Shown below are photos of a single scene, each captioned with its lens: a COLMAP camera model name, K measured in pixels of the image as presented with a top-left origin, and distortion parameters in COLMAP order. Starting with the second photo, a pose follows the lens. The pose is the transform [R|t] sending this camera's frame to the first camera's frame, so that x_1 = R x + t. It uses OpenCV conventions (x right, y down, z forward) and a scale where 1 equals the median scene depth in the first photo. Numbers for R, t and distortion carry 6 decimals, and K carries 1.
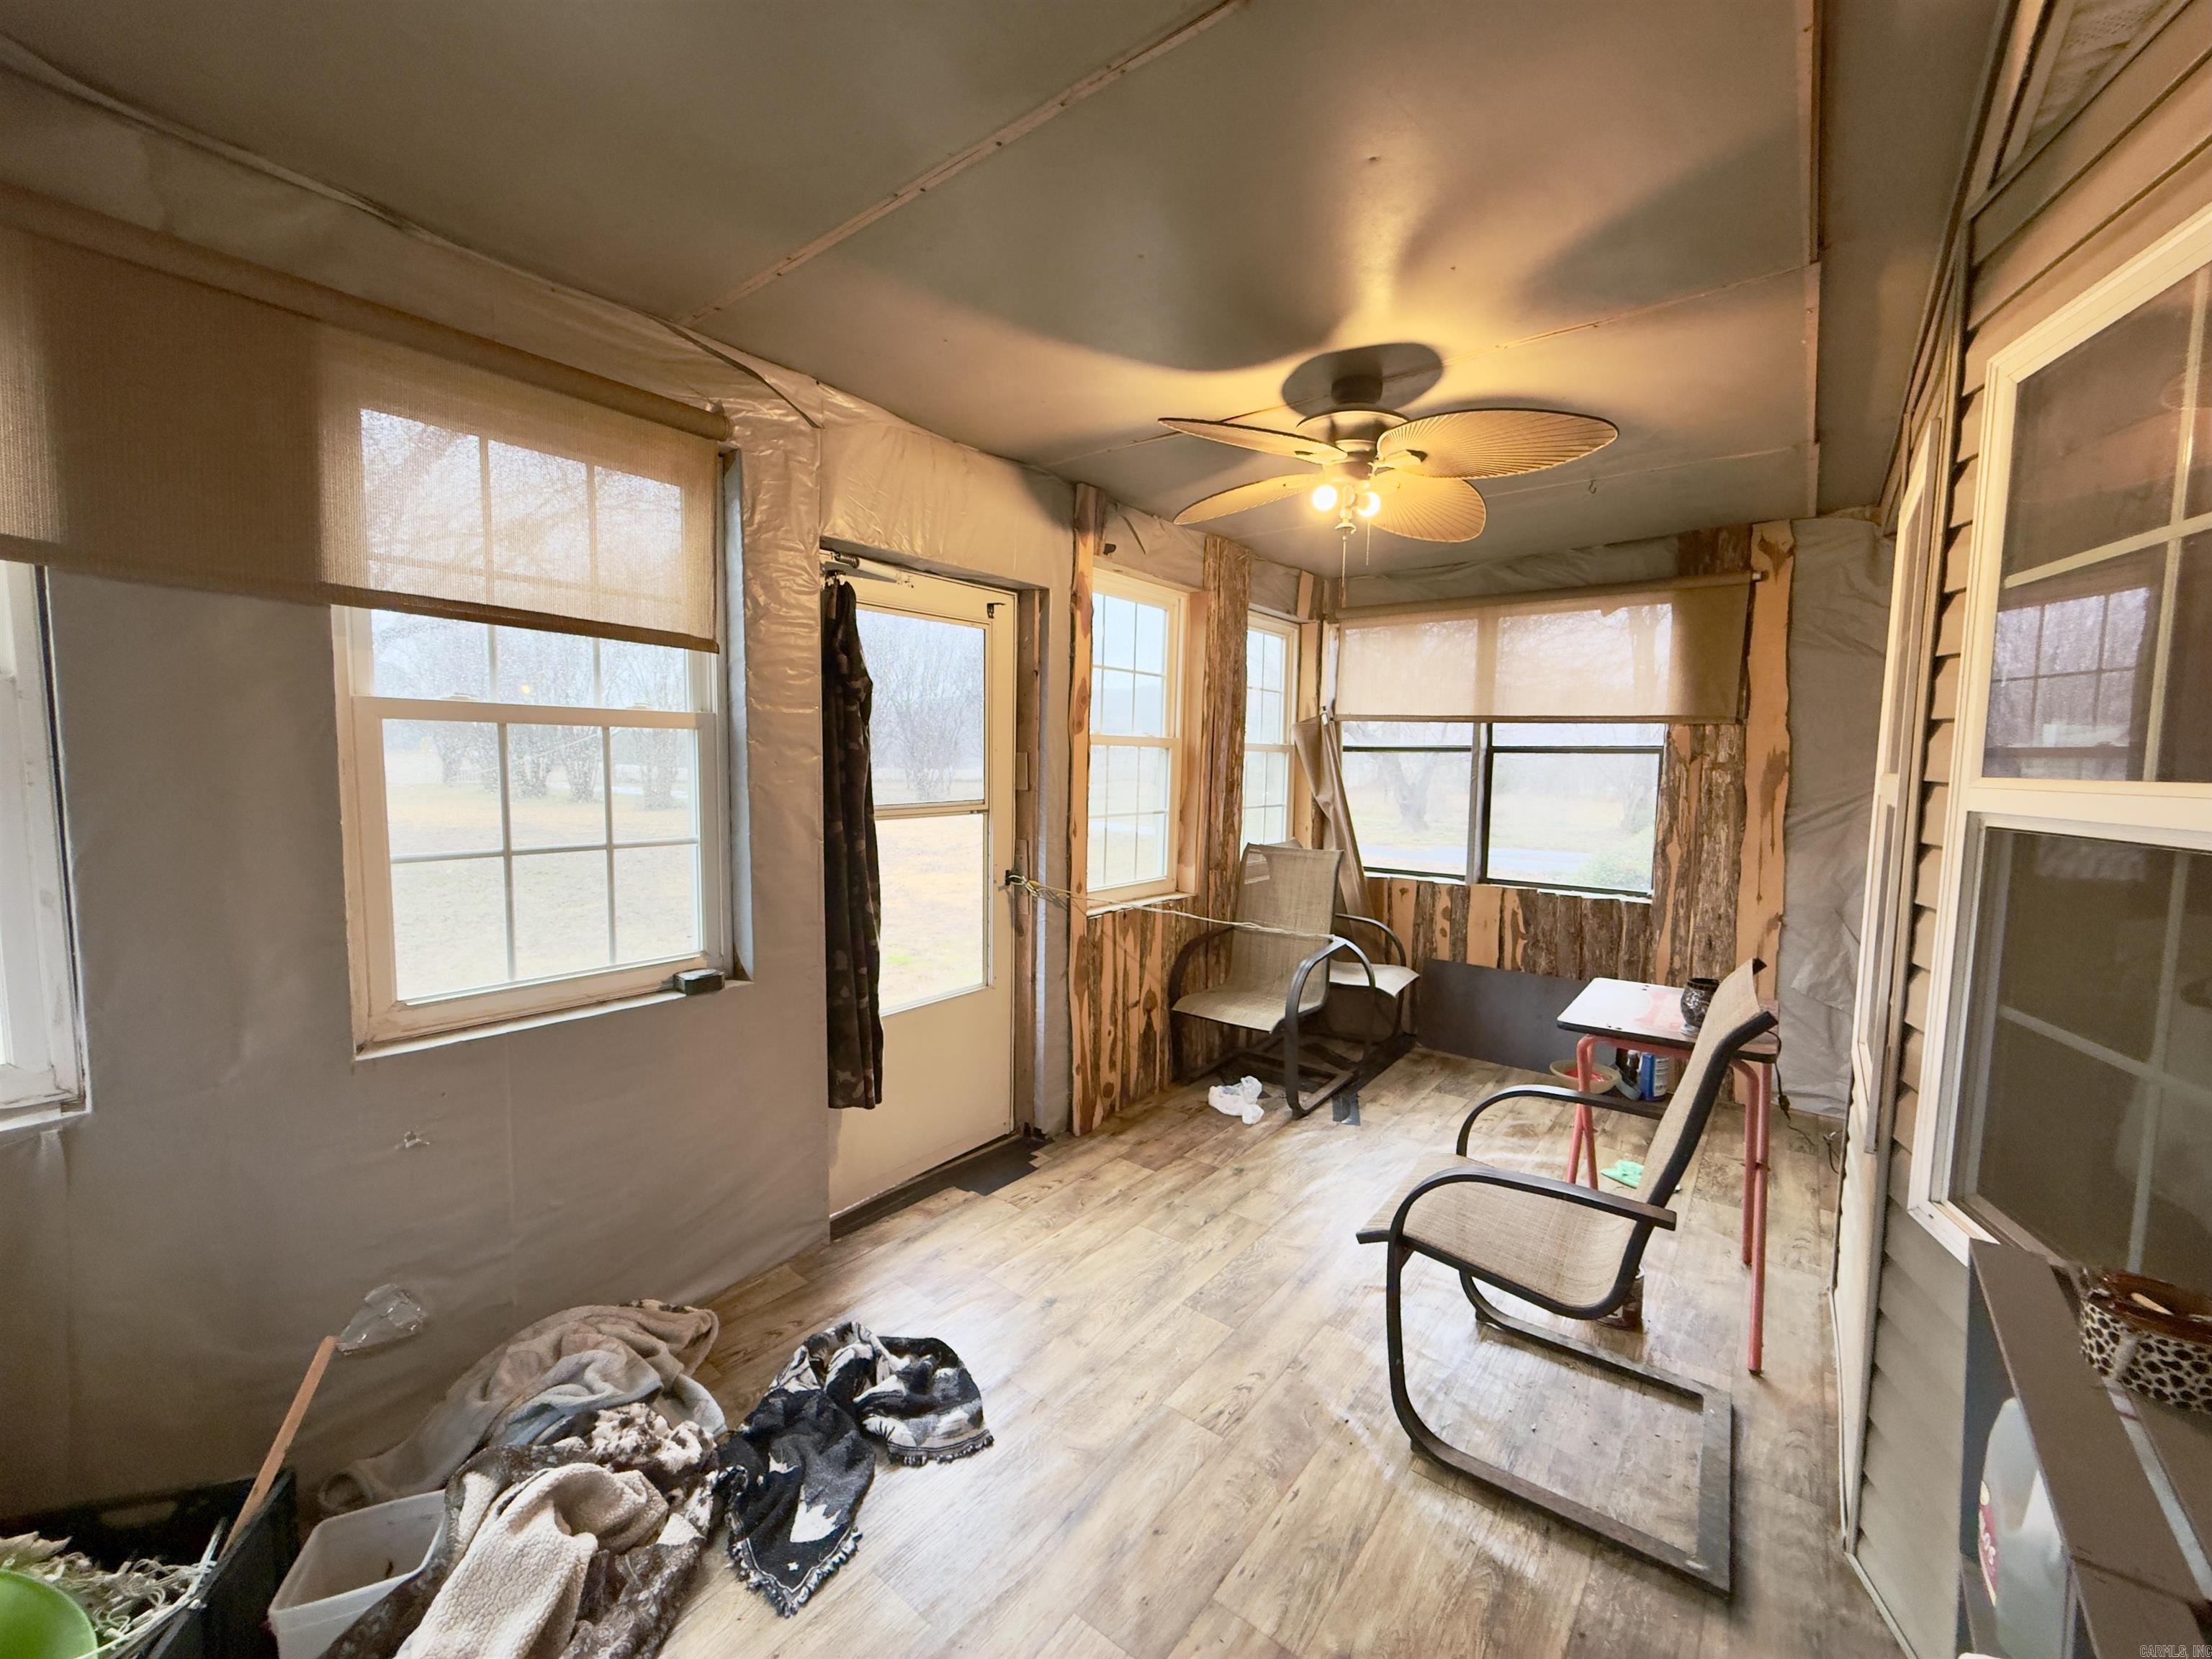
lens RADIAL K [[901.1, 0, 1065.5], [0, 901.1, 854.7], [0, 0, 1]] dist [0.000879, 0.000030]
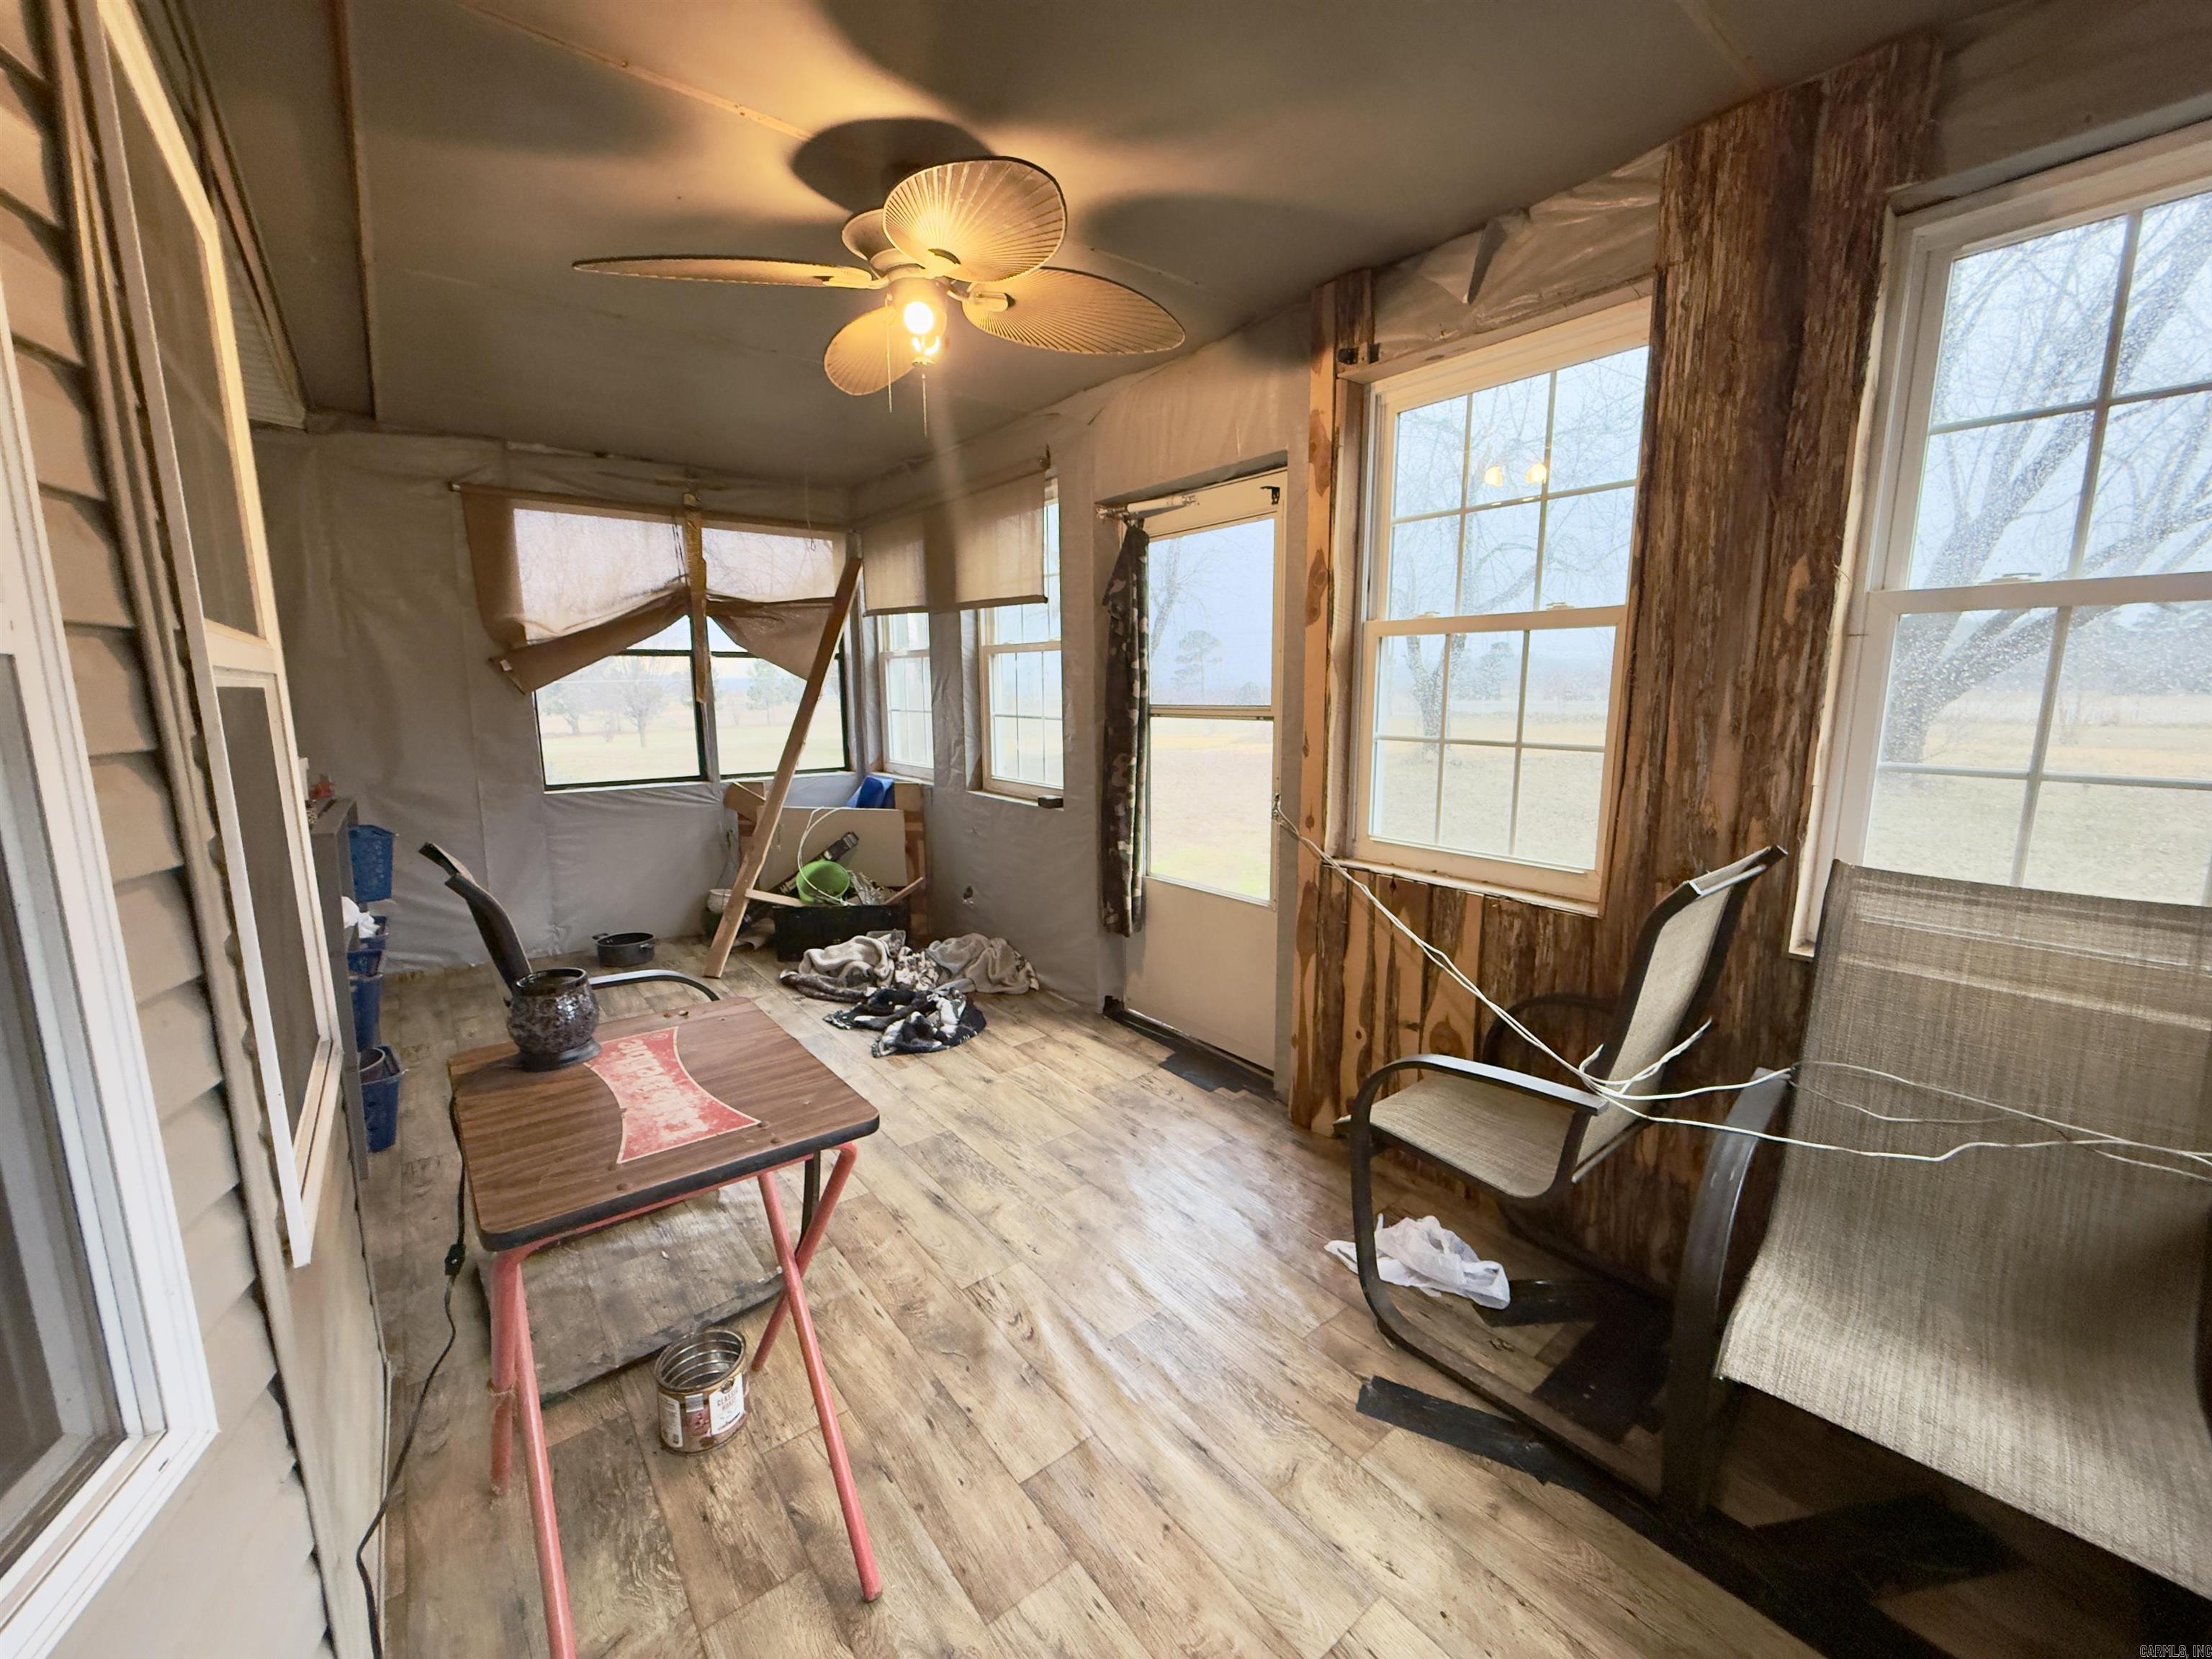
lens RADIAL K [[916.3, 0, 1108.6], [0, 916.3, 831.8], [0, 0, 1]] dist [0.000398, -0.000151]
pose [[-0.226993, 0.163268, -0.960113, 0.956993], [-0.083851, 0.978910, 0.186289, -0.104364], [0.970280, 0.122793, -0.208515, 1.146761]]
